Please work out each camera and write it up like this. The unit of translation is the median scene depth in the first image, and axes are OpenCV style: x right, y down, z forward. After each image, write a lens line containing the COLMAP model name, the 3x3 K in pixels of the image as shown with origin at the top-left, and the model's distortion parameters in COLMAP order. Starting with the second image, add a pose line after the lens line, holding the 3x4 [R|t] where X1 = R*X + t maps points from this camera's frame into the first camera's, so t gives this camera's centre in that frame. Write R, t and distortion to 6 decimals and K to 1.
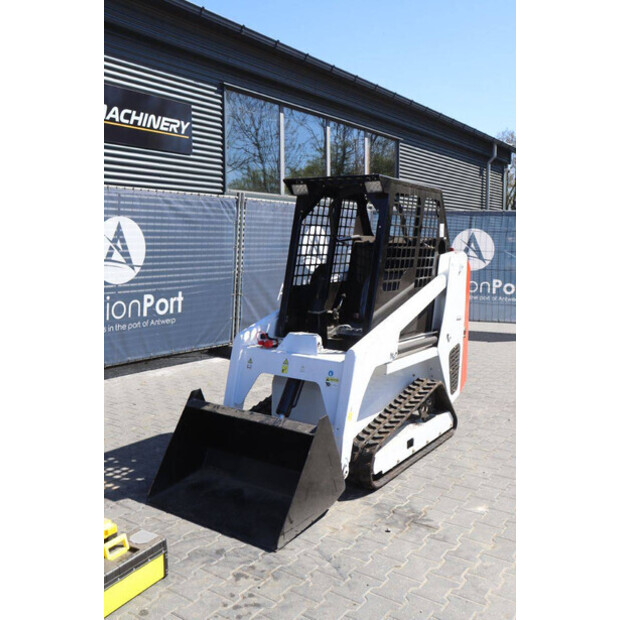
lens RADIAL K [[610.1, 0, 309.0], [0, 610.1, 324.5], [0, 0, 1]] dist [0.003420, 0.002728]
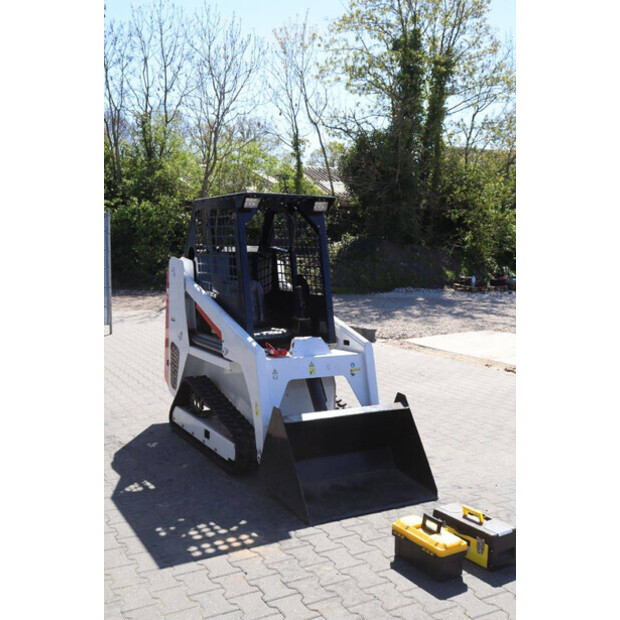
lens RADIAL K [[698.5, 0, 310.0], [0, 698.5, 310.0], [0, 0, 1]] dist [0.010926, 0.035885]
pose [[0.446329, -0.094109, 0.889907, -0.477148], [0.115800, 0.992167, 0.046844, -0.039287], [-0.887345, 0.082144, 0.453731, 0.179919]]
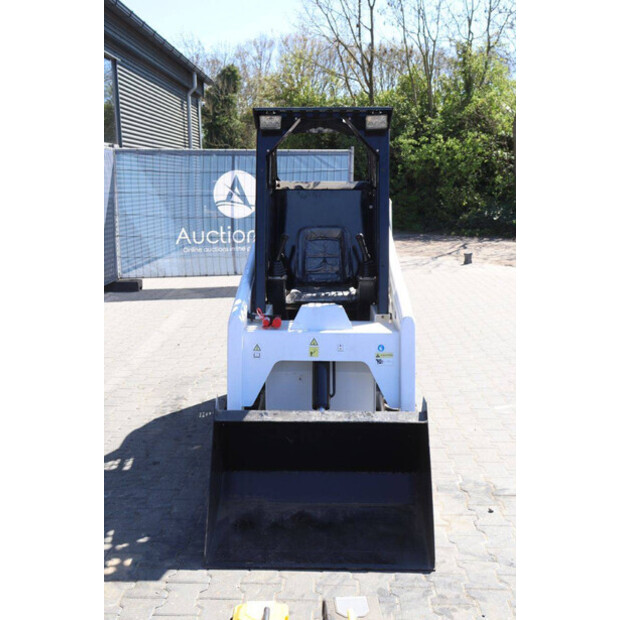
lens RADIAL K [[698.5, 0, 310.0], [0, 698.5, 310.0], [0, 0, 1]] dist [0.010926, 0.035885]
pose [[0.843634, -0.115676, 0.524309, -0.215093], [0.093889, 0.993253, 0.068065, -0.017906], [-0.528645, -0.008195, 0.848803, 0.097303]]
